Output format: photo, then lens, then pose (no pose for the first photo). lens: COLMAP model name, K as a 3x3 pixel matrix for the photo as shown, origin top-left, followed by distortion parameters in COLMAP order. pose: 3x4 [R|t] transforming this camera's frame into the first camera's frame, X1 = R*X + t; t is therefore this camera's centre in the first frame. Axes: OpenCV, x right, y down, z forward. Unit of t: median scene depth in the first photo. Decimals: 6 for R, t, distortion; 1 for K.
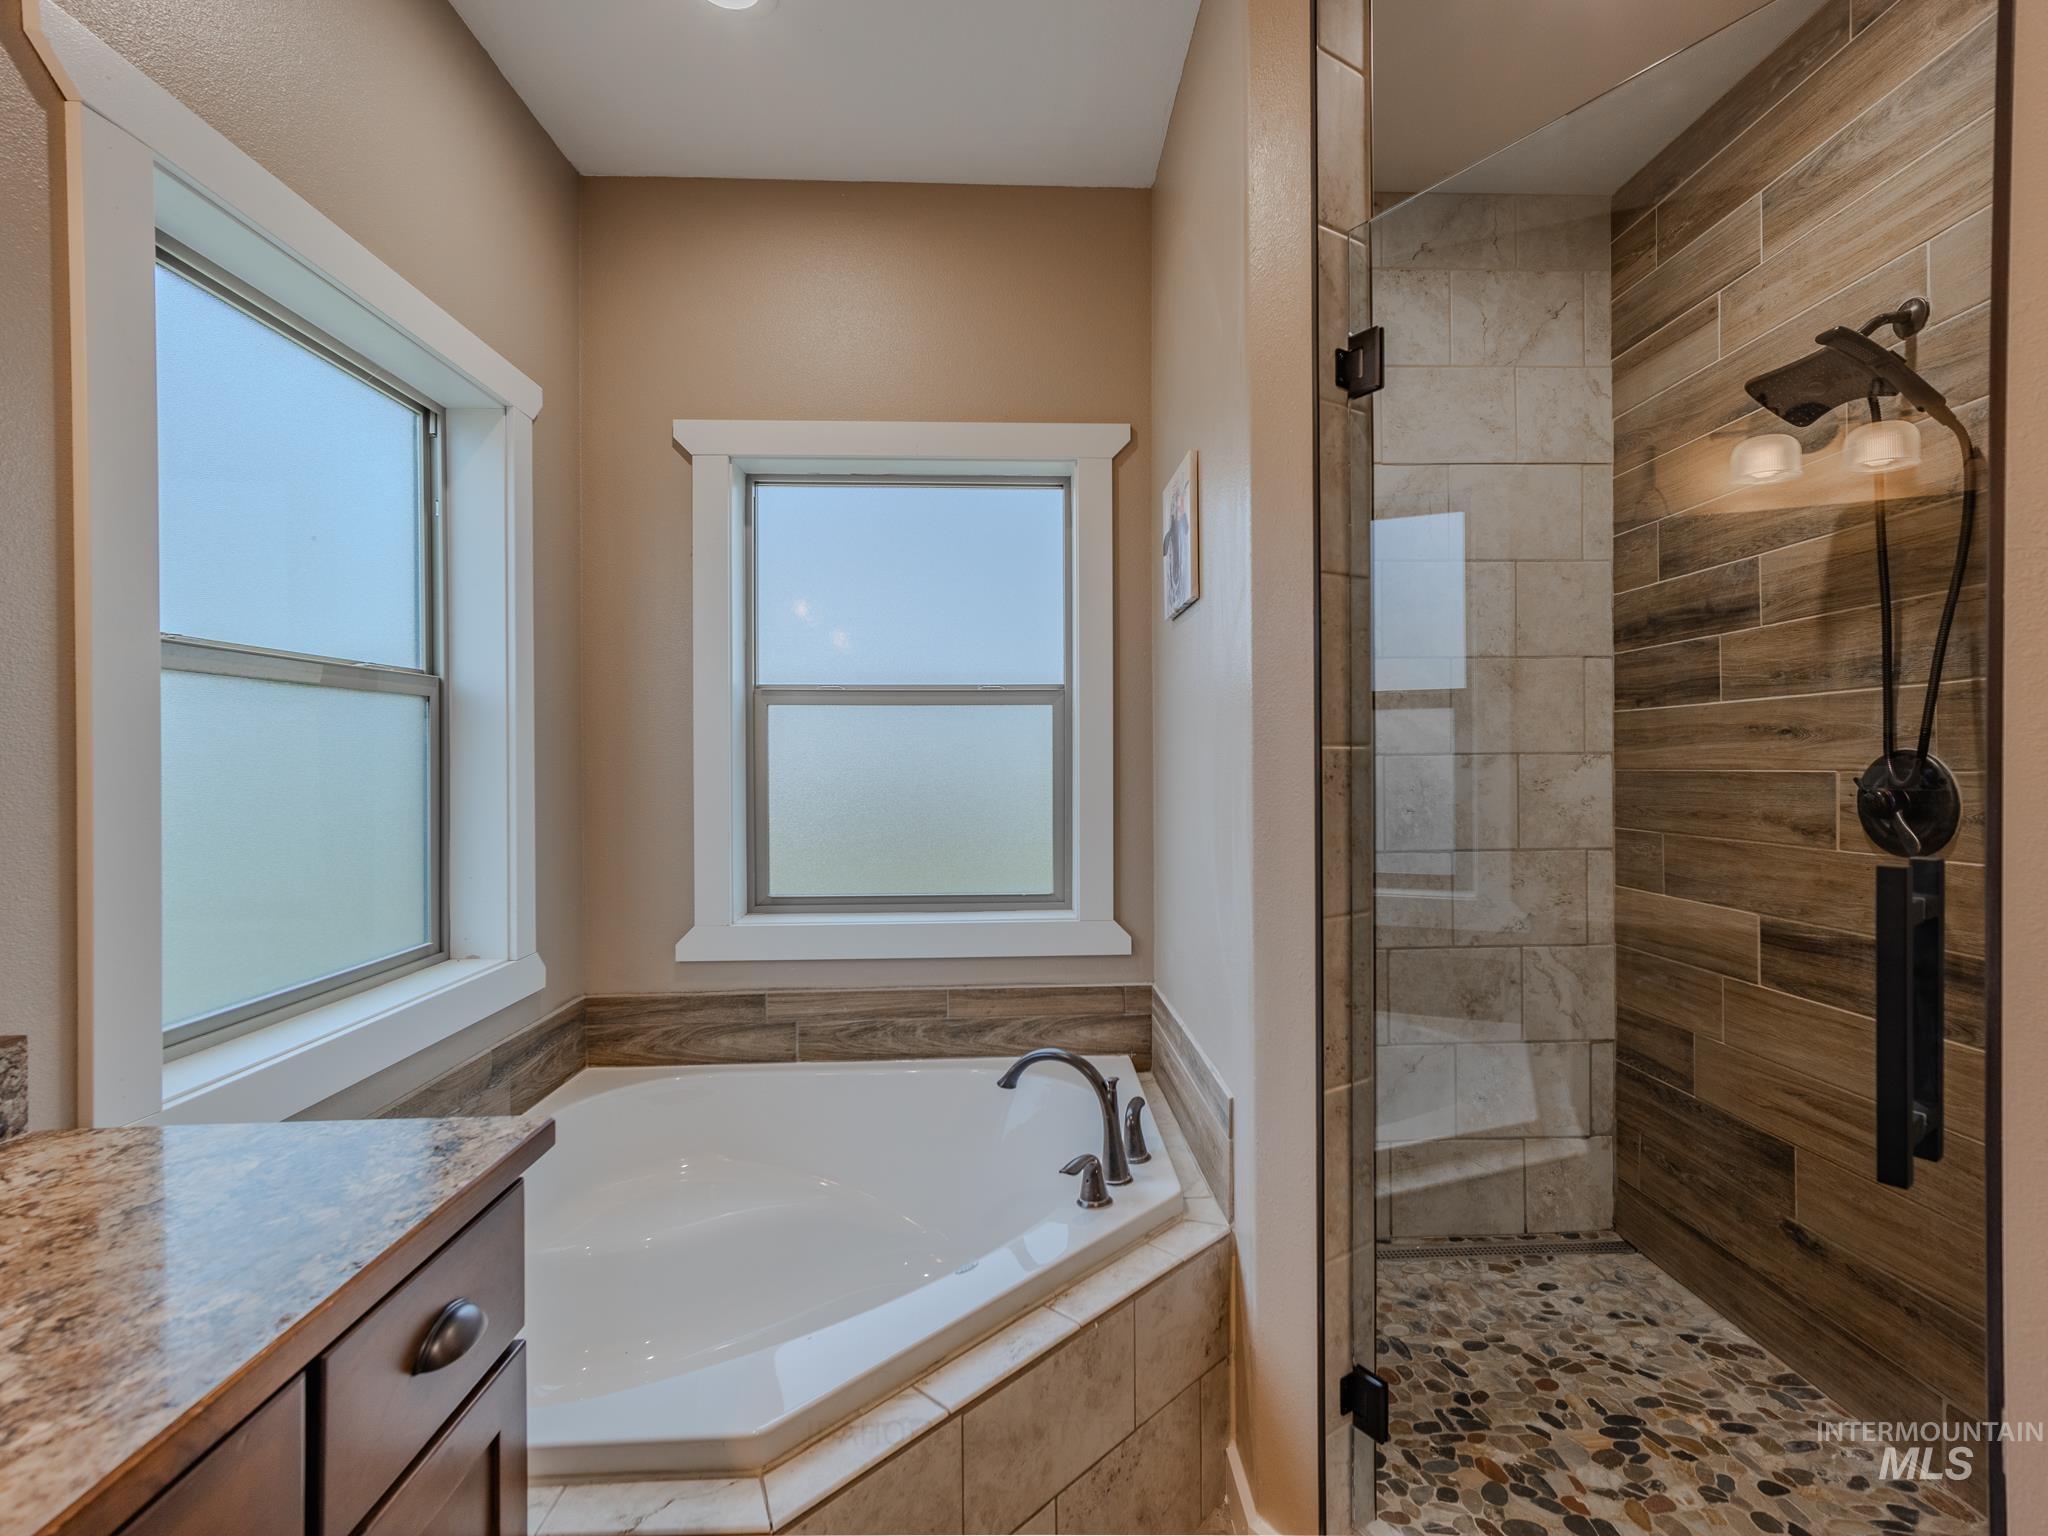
lens RADIAL K [[989.6, 0, 1040.6], [0, 989.6, 759.4], [0, 0, 1]] dist [-0.001289, 0.008126]
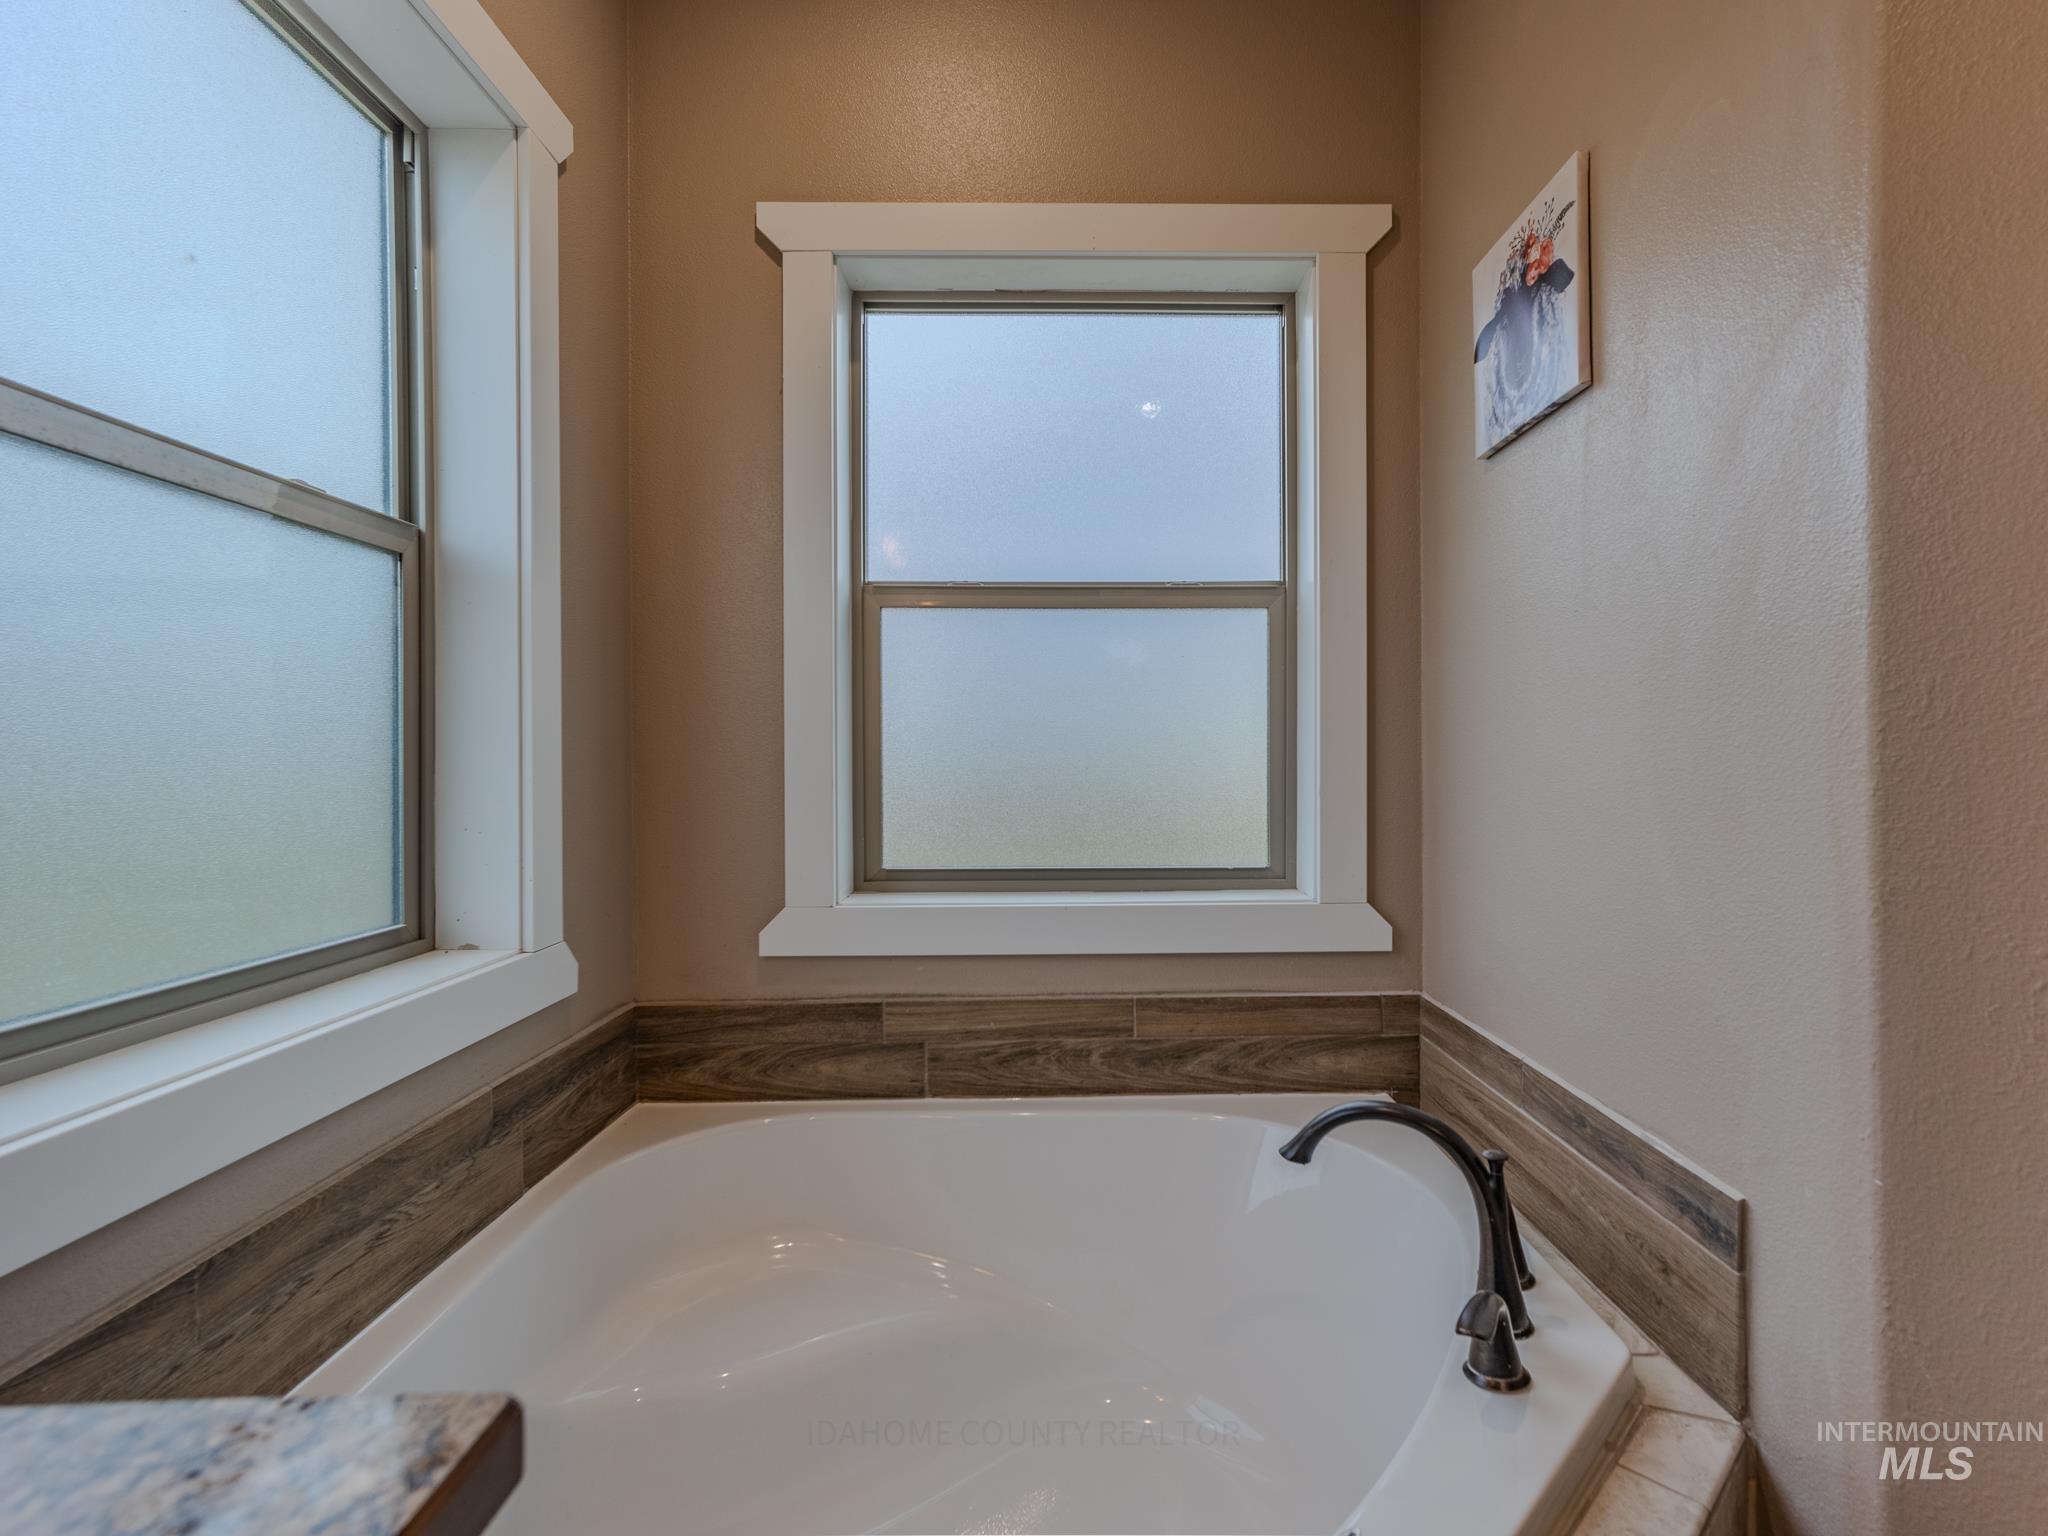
lens RADIAL K [[990.3, 0, 1060.2], [0, 990.3, 757.4], [0, 0, 1]] dist [-0.002015, 0.010488]
pose [[0.999492, 0.000750, -0.031867, -0.126602], [-0.000826, 0.999997, -0.002389, 0.060824], [0.031865, 0.002415, 0.999489, 0.285735]]
